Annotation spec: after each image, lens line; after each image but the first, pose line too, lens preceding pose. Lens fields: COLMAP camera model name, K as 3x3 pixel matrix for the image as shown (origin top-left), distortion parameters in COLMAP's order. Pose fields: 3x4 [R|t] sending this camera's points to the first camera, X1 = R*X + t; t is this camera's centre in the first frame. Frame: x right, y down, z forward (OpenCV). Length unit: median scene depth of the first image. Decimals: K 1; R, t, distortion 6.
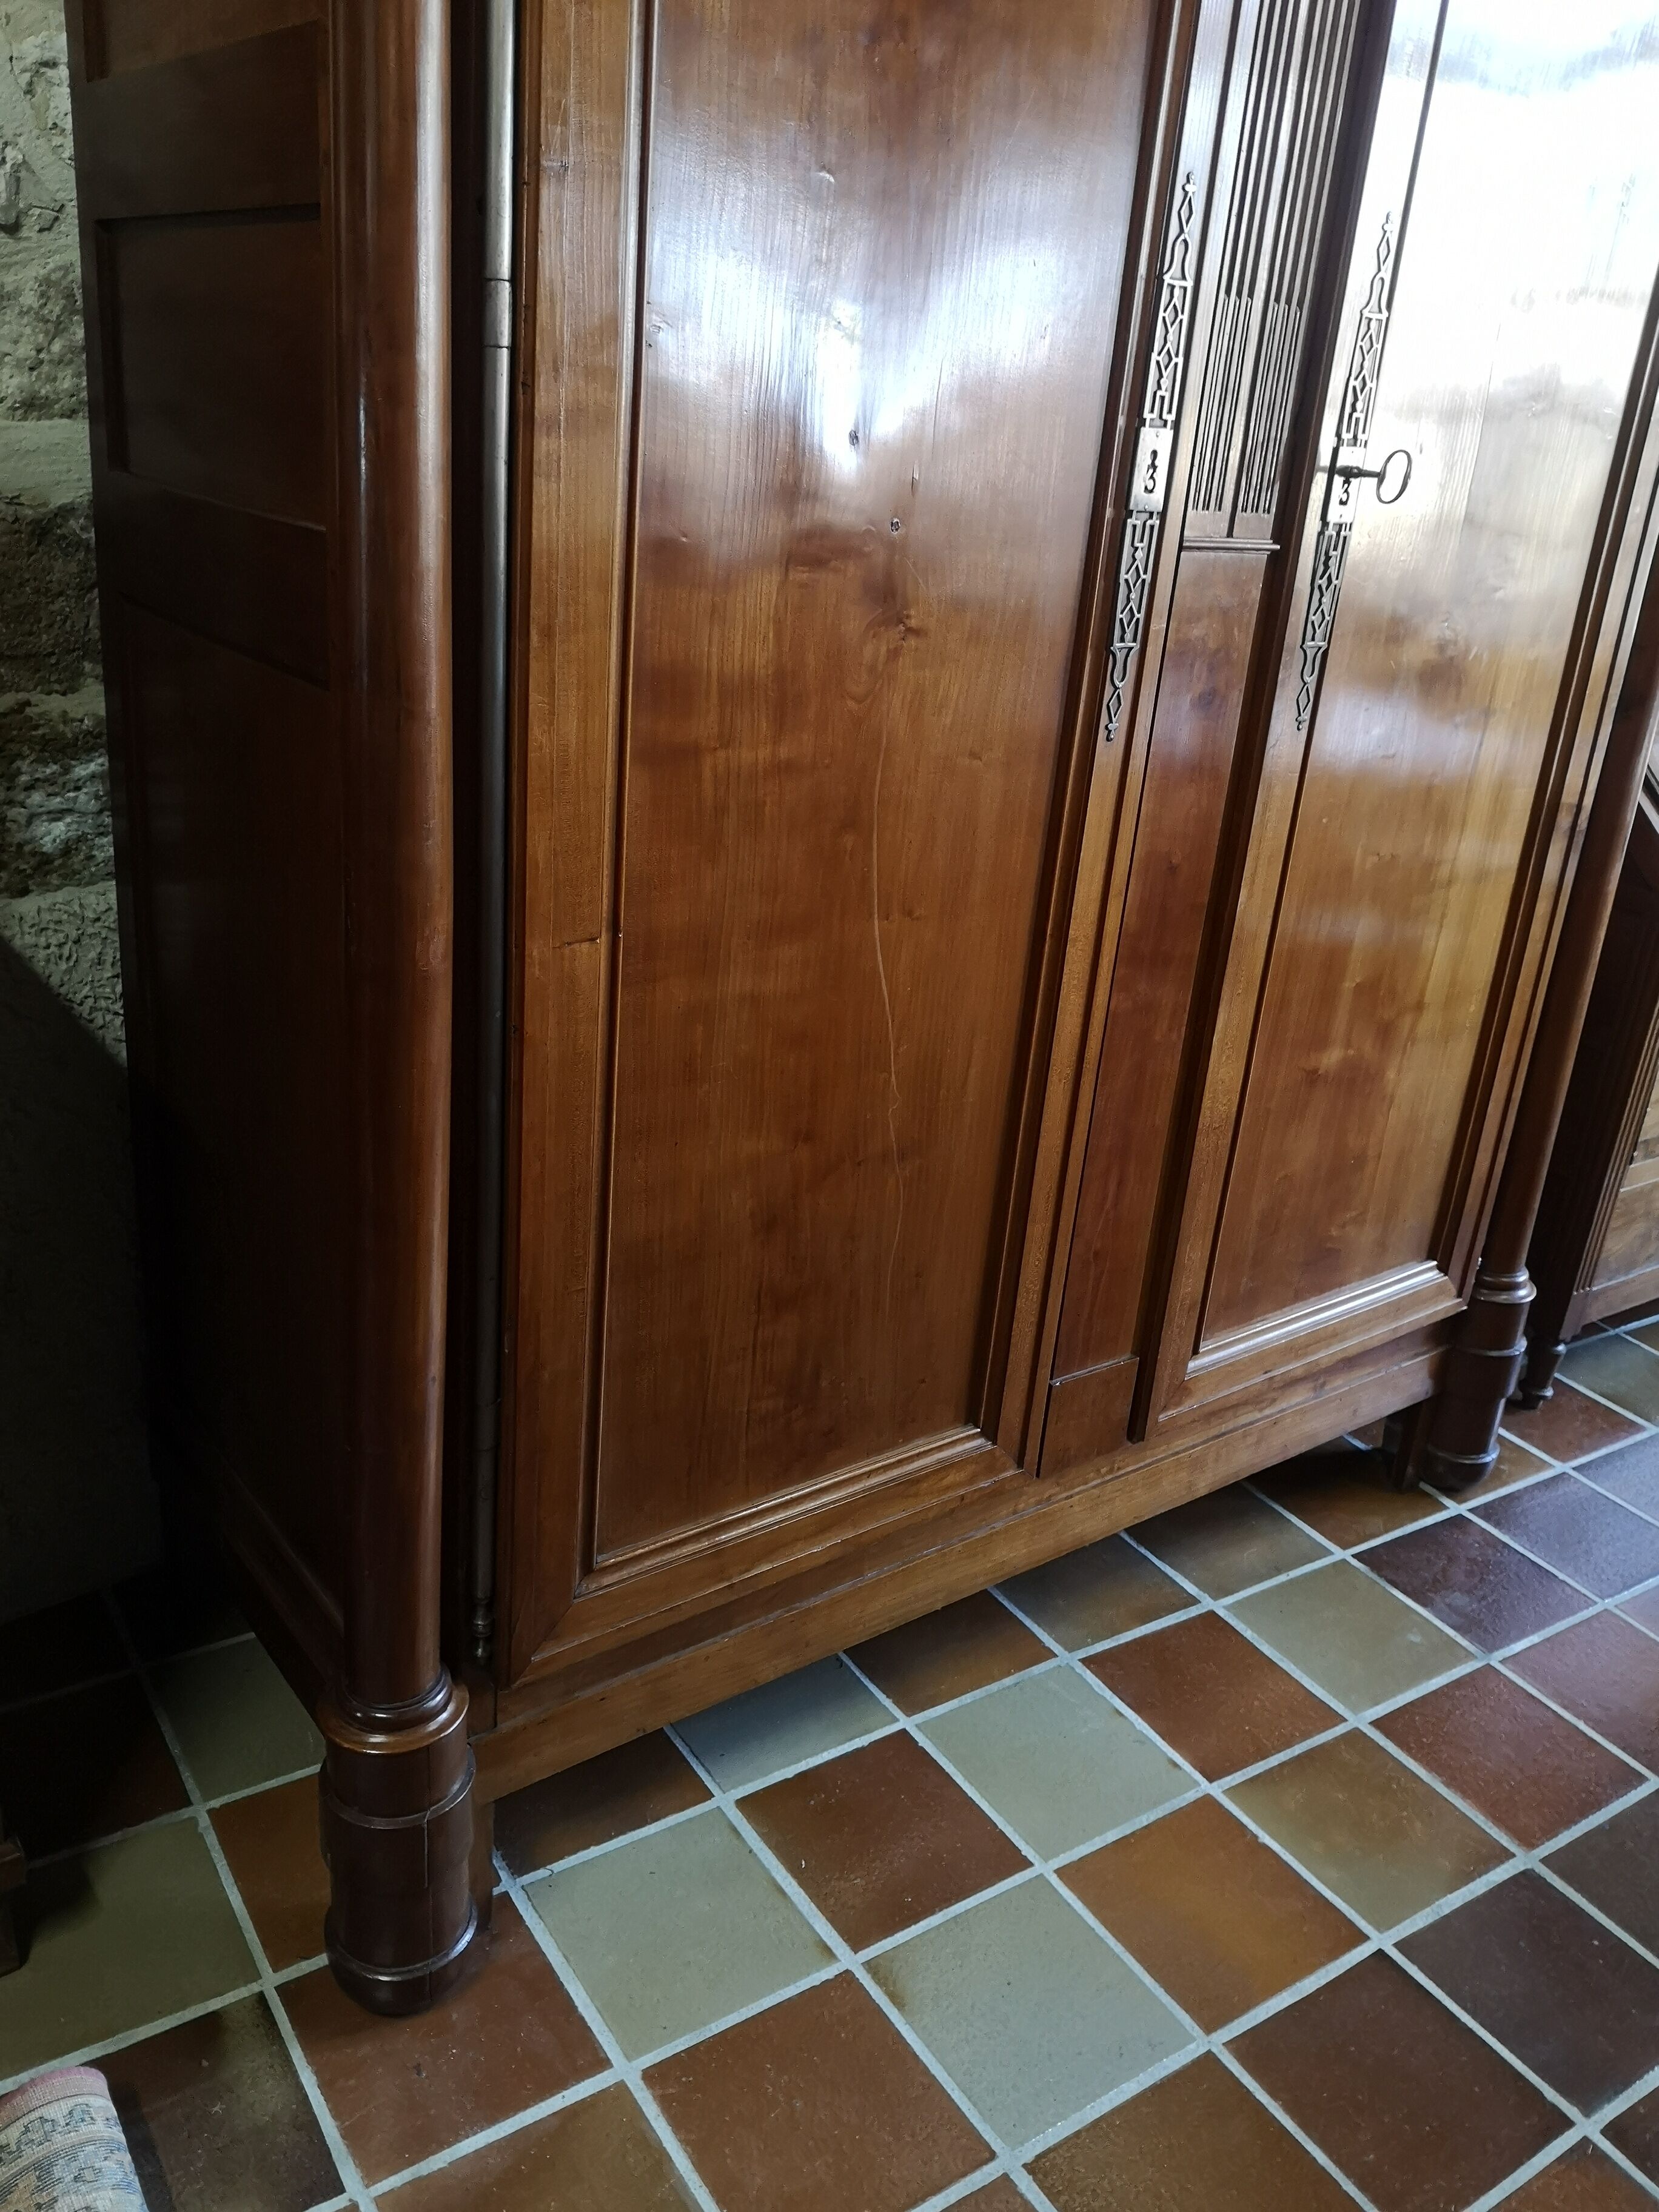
lens RADIAL K [[1750.2, 0, 811.6], [0, 1750.2, 1092.8], [0, 0, 1]] dist [0.024867, -0.039171]
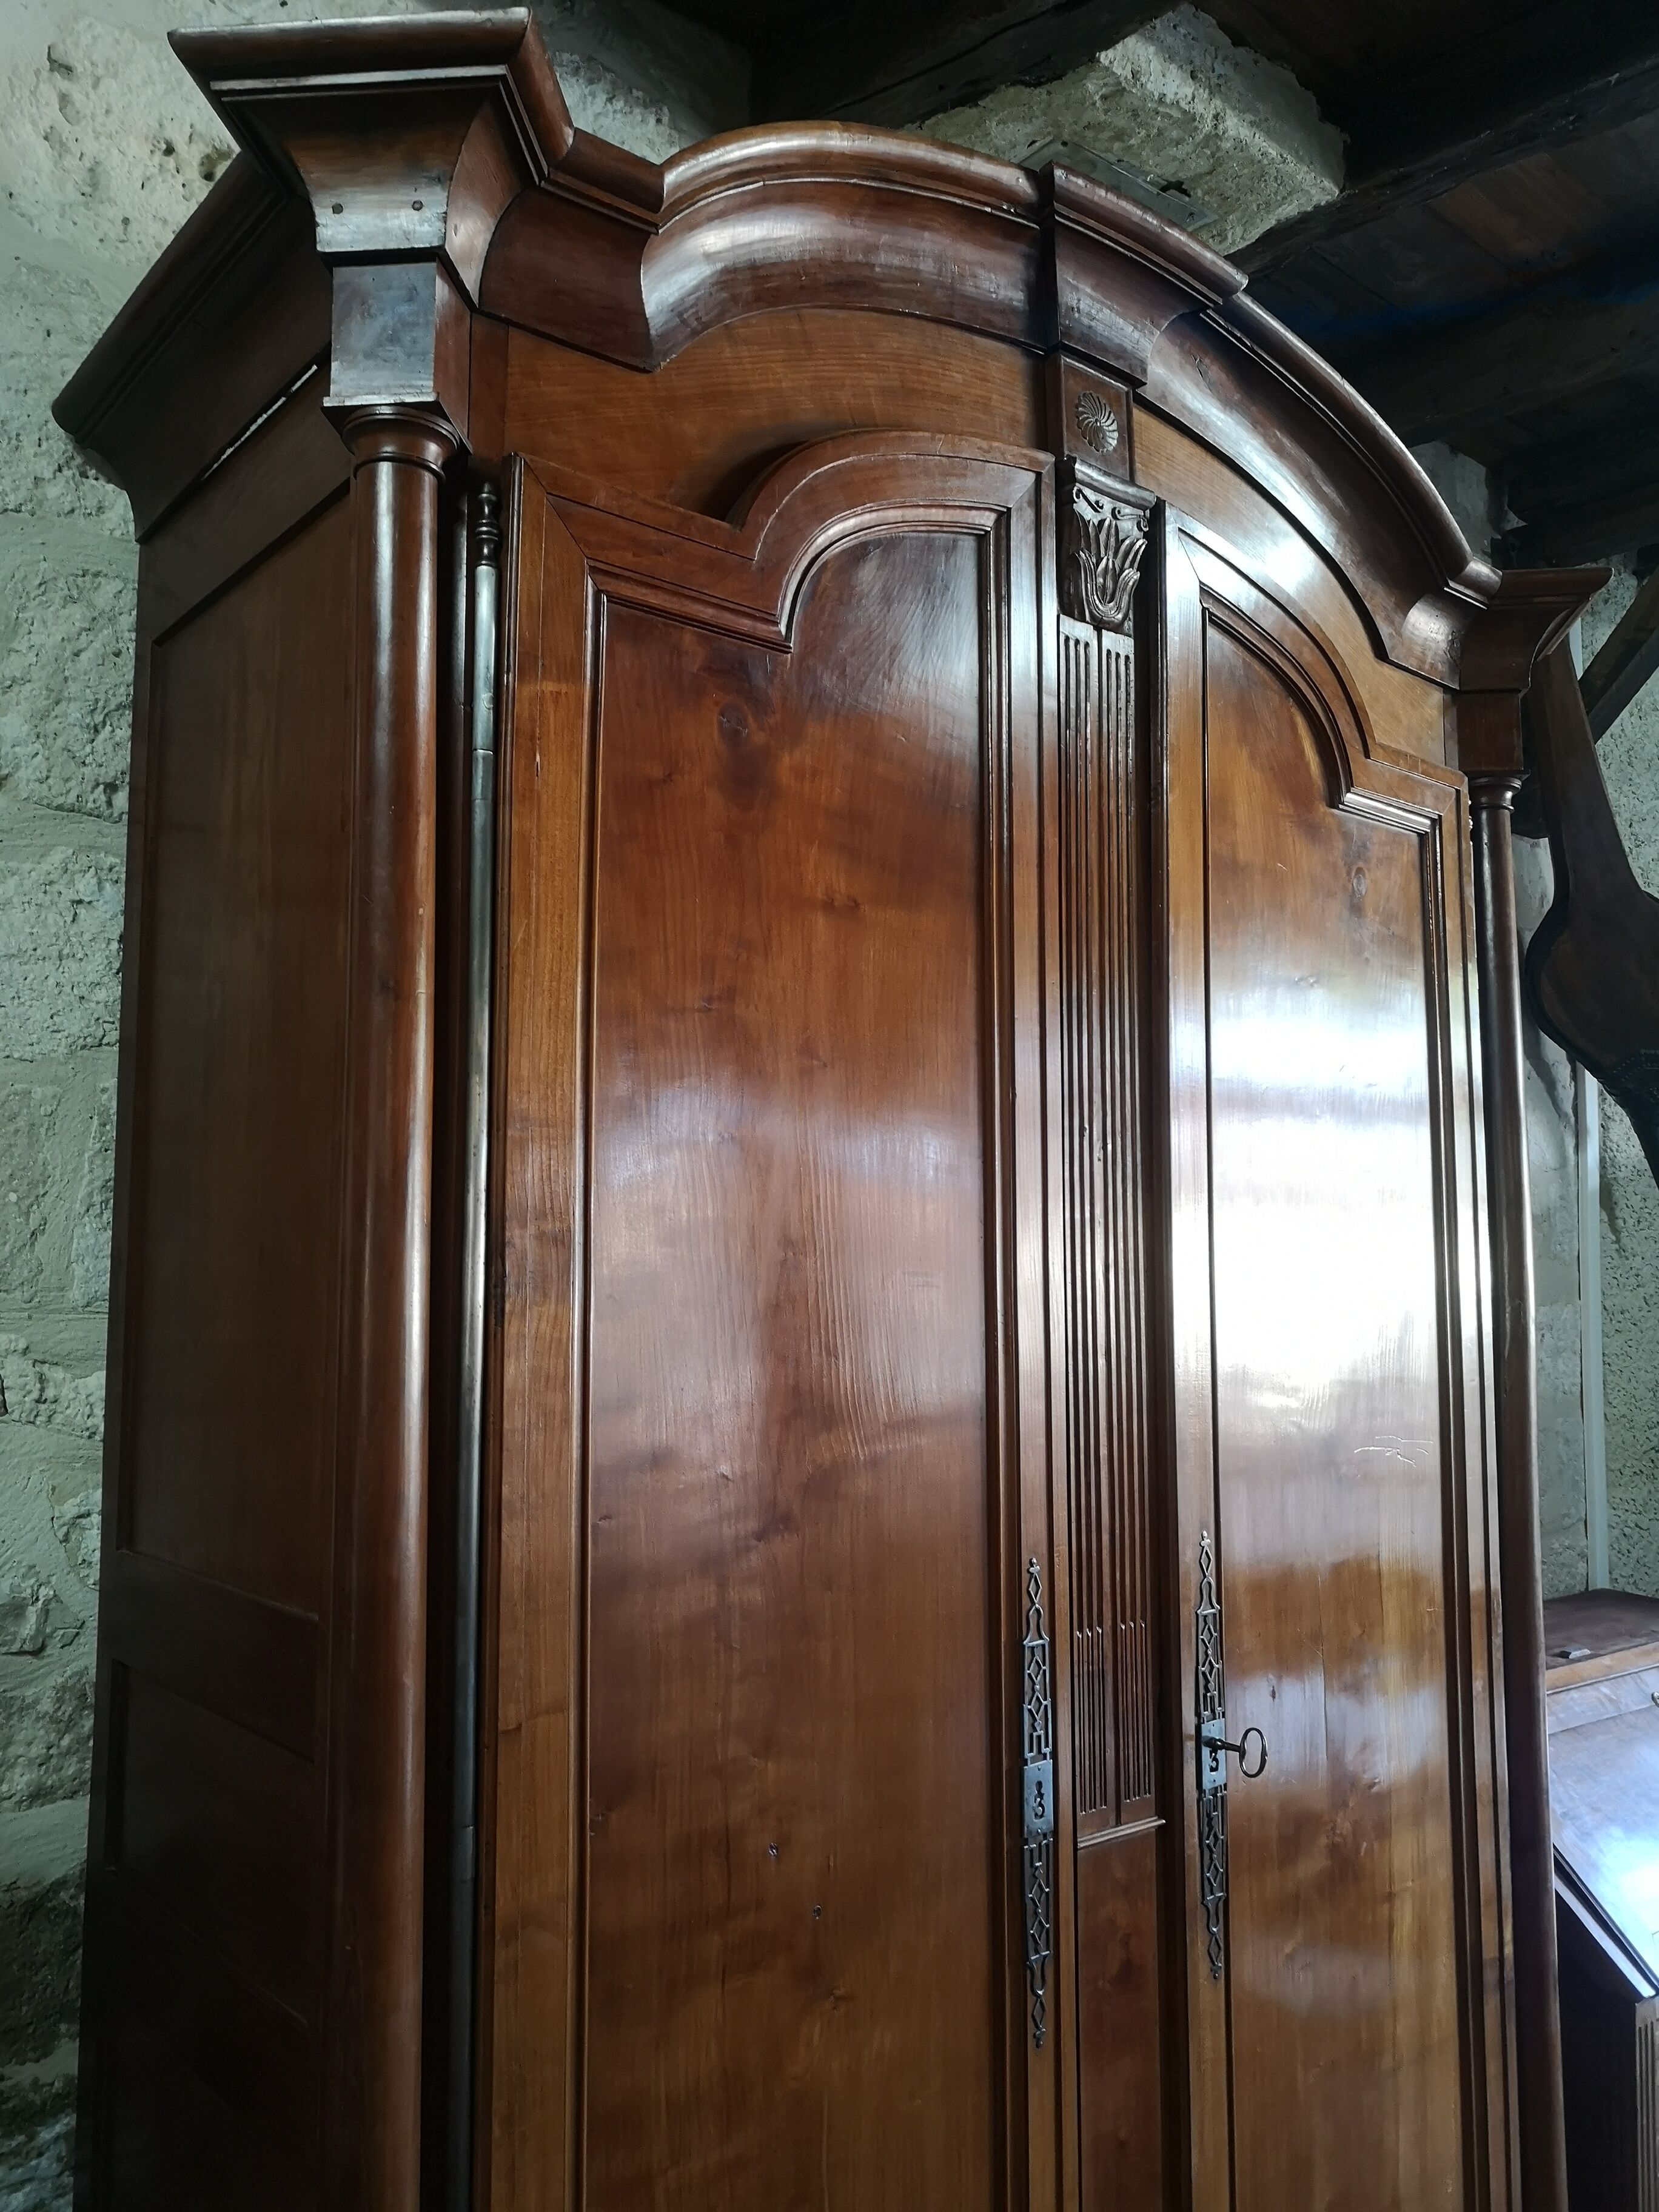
lens RADIAL K [[1750.2, 0, 827.9], [0, 1750.2, 1105.0], [0, 0, 1]] dist [0.024867, -0.039171]
pose [[0.995639, -0.076455, 0.053460, 0.028659], [0.092356, 0.888733, -0.449025, -0.235743], [-0.013181, 0.452004, 0.891918, -0.198477]]
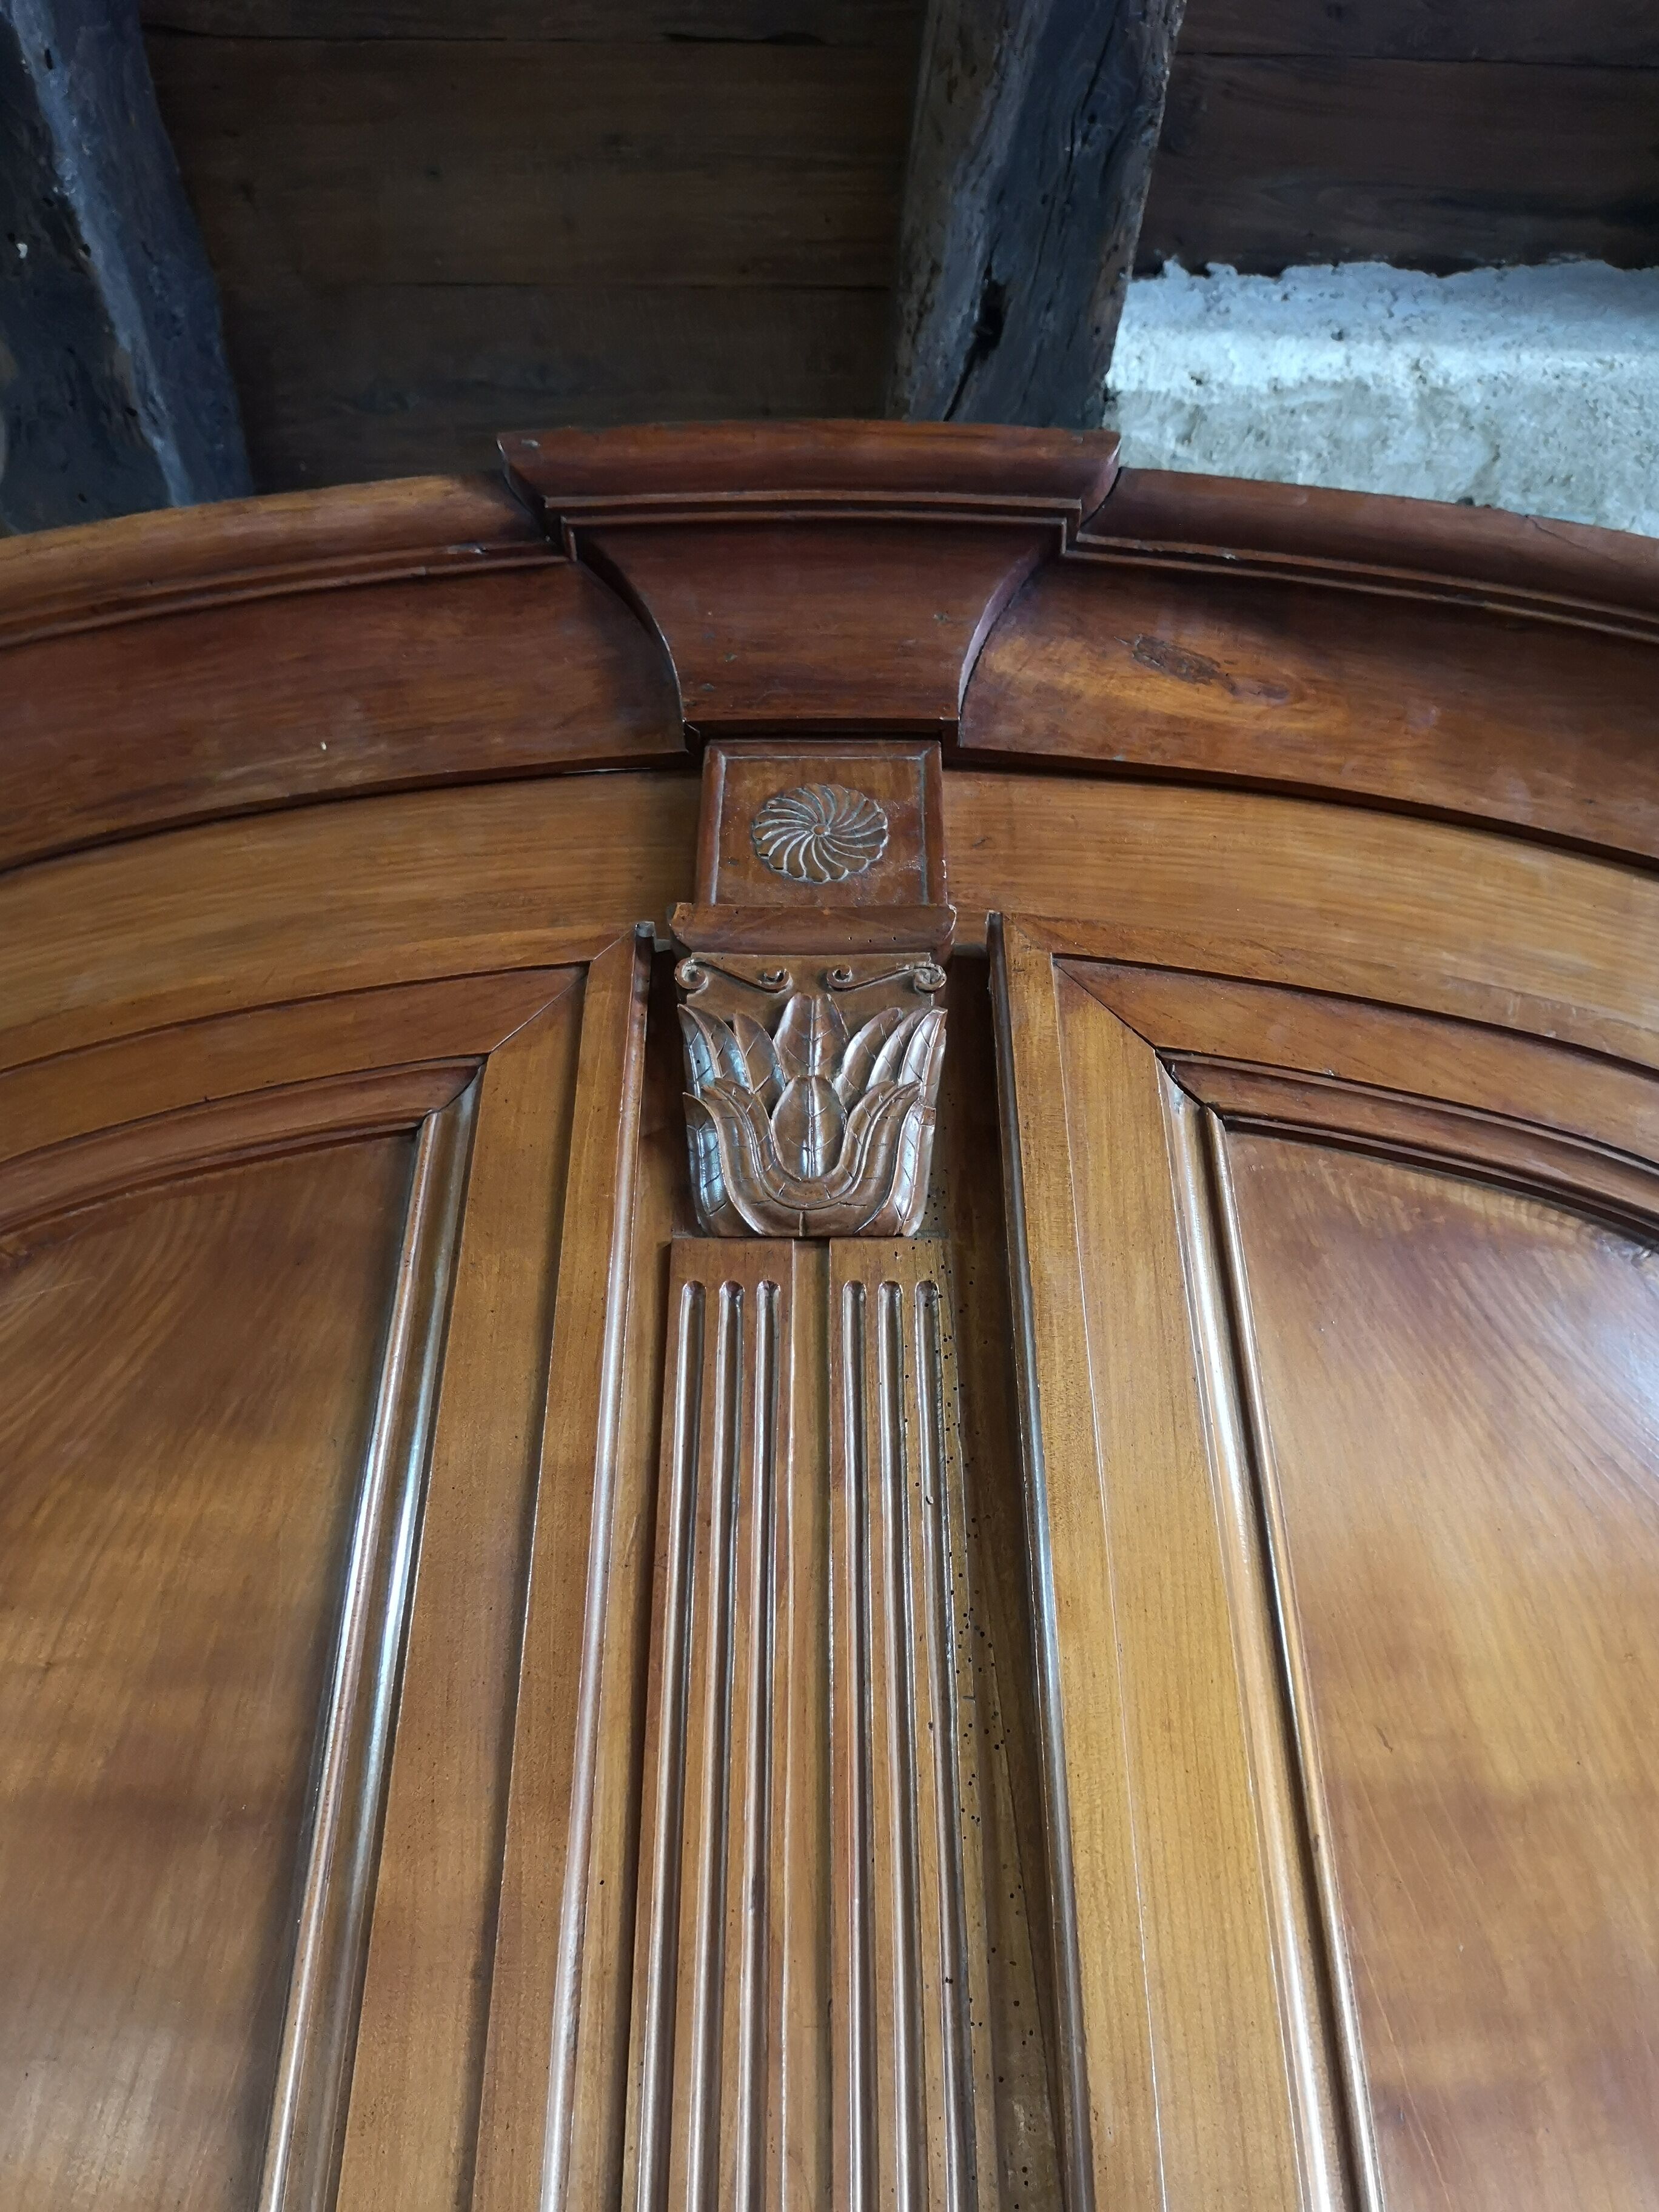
lens RADIAL K [[1750.2, 0, 816.5], [0, 1750.2, 1107.2], [0, 0, 1]] dist [0.024867, -0.039171]
pose [[0.796183, -0.398064, -0.455672, 0.519463], [-0.161231, 0.586297, -0.793889, -0.689197], [0.583178, 0.705550, 0.402620, 0.495449]]
